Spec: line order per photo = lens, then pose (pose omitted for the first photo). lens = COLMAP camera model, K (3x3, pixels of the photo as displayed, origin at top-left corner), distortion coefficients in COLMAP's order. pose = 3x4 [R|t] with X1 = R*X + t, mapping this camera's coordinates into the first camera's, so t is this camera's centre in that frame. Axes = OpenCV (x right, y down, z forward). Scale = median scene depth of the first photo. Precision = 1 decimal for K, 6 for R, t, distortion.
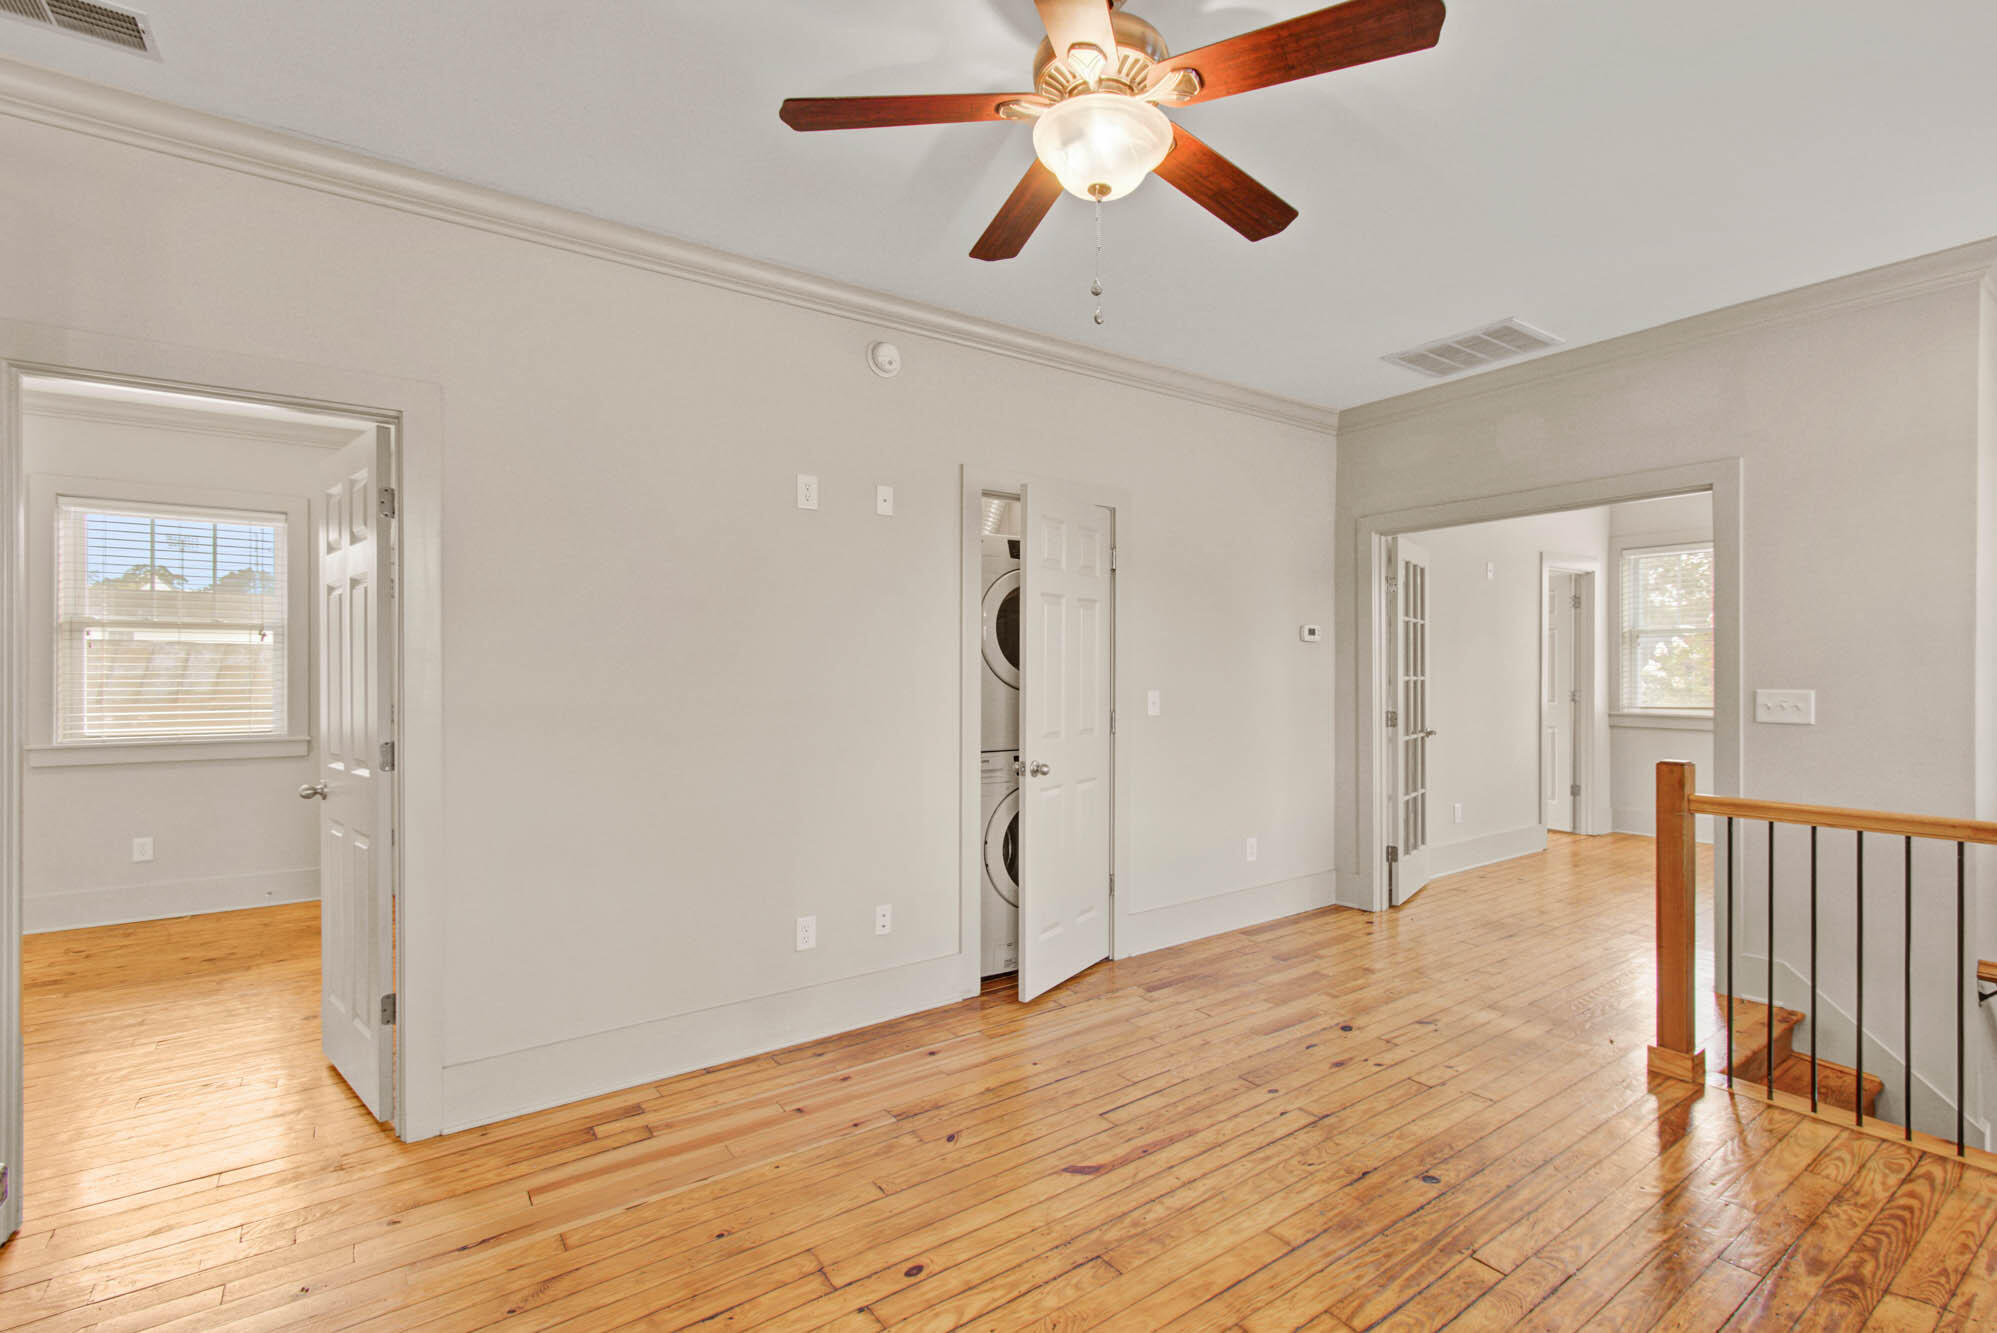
lens RADIAL K [[886.4, 0, 1005.7], [0, 886.4, 677.2], [0, 0, 1]] dist [0.010373, 0.000078]
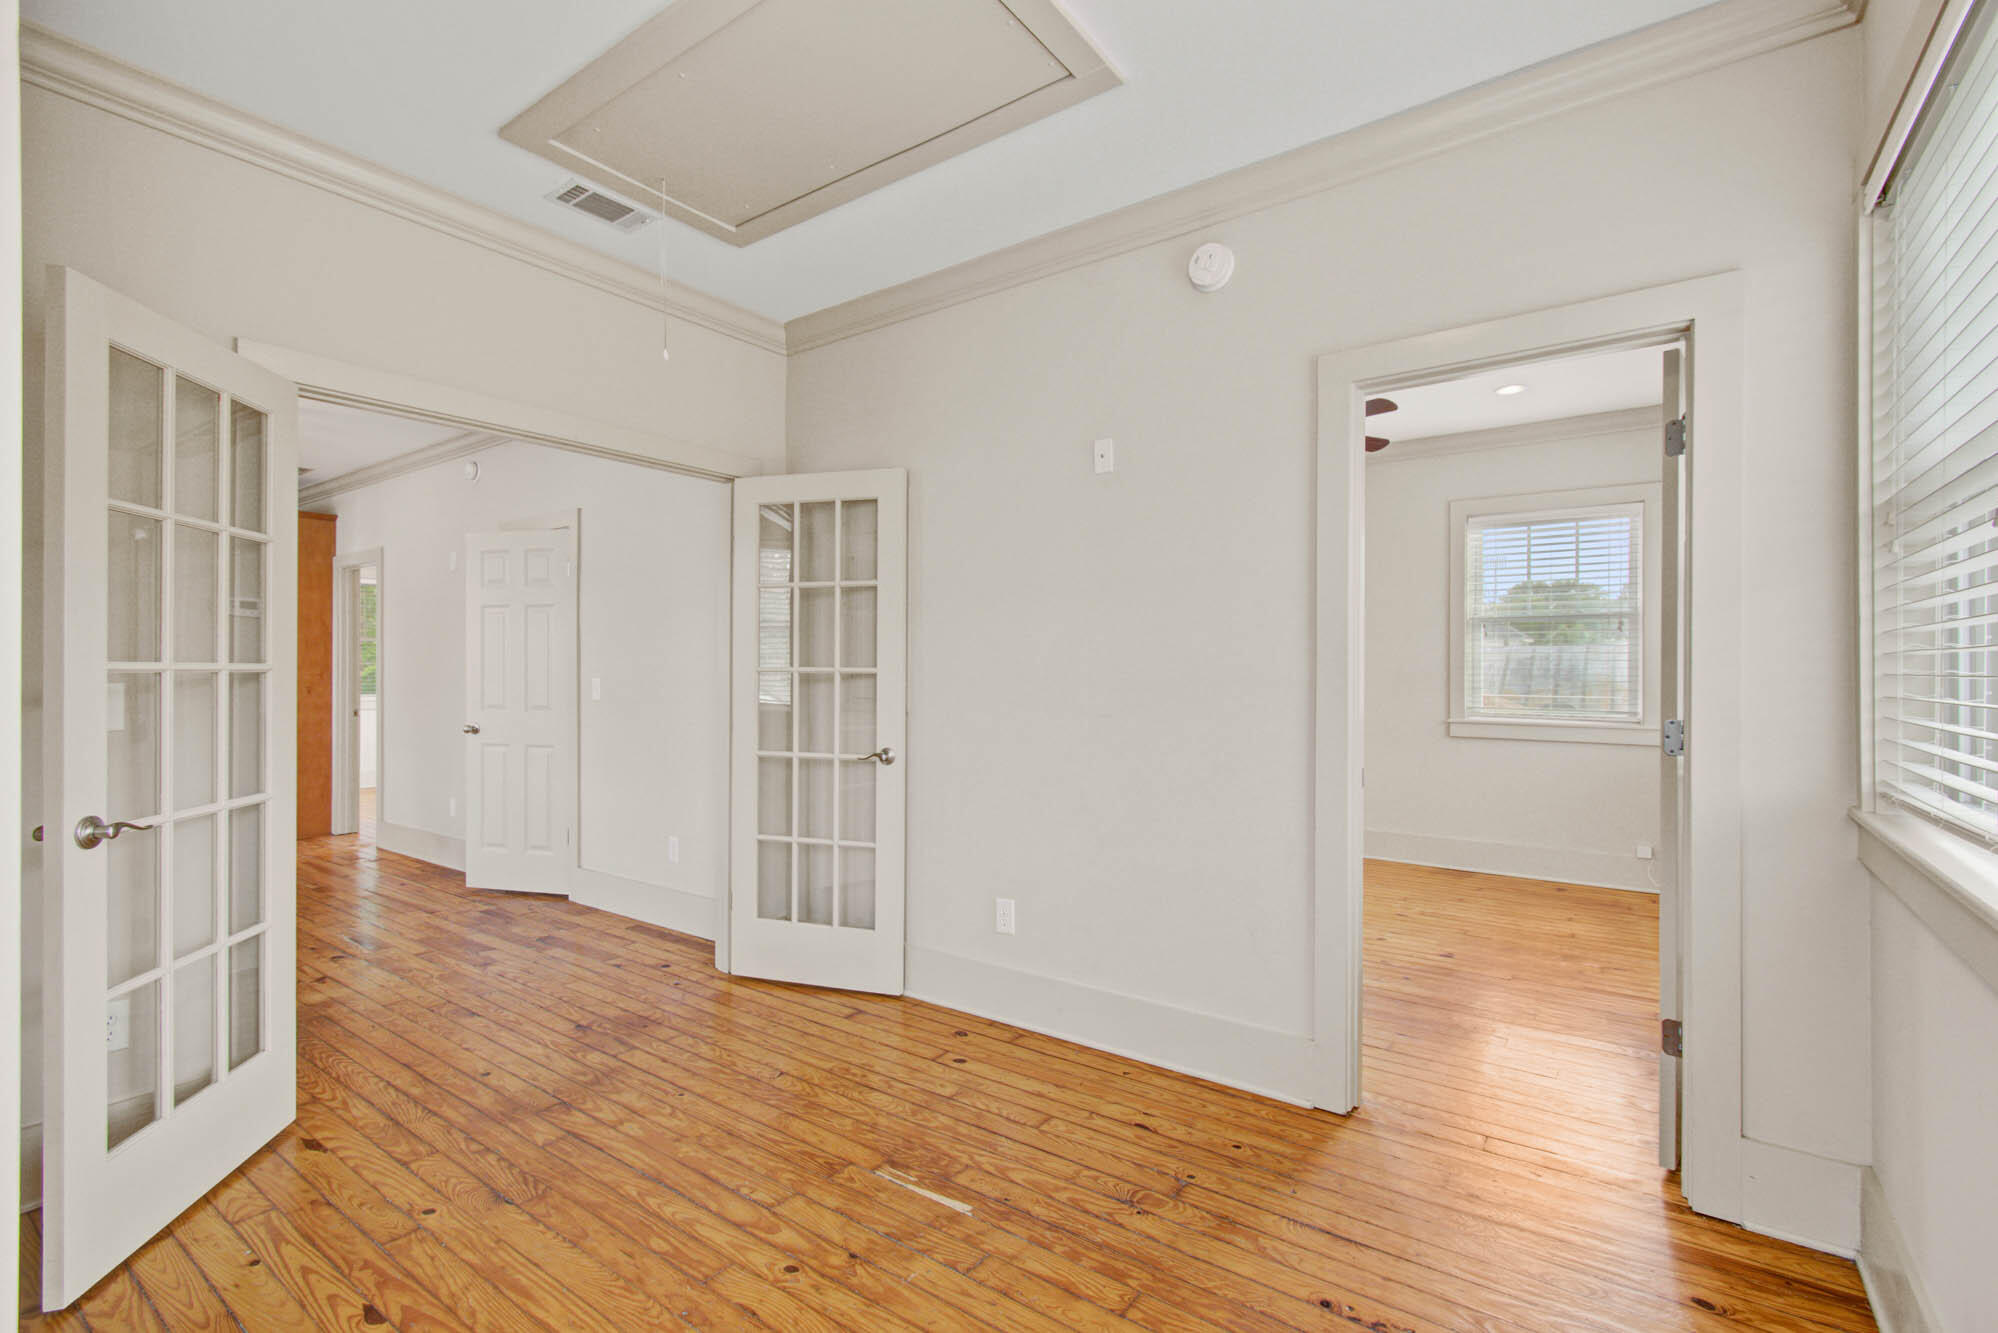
lens RADIAL K [[886.8, 0, 1006.2], [0, 886.8, 677.2], [0, 0, 1]] dist [0.010373, 0.000078]
pose [[0.331974, 0.008723, -0.943248, 1.394251], [-0.010006, 0.999934, 0.005726, 0.013041], [0.943235, 0.007538, 0.332039, 1.134538]]
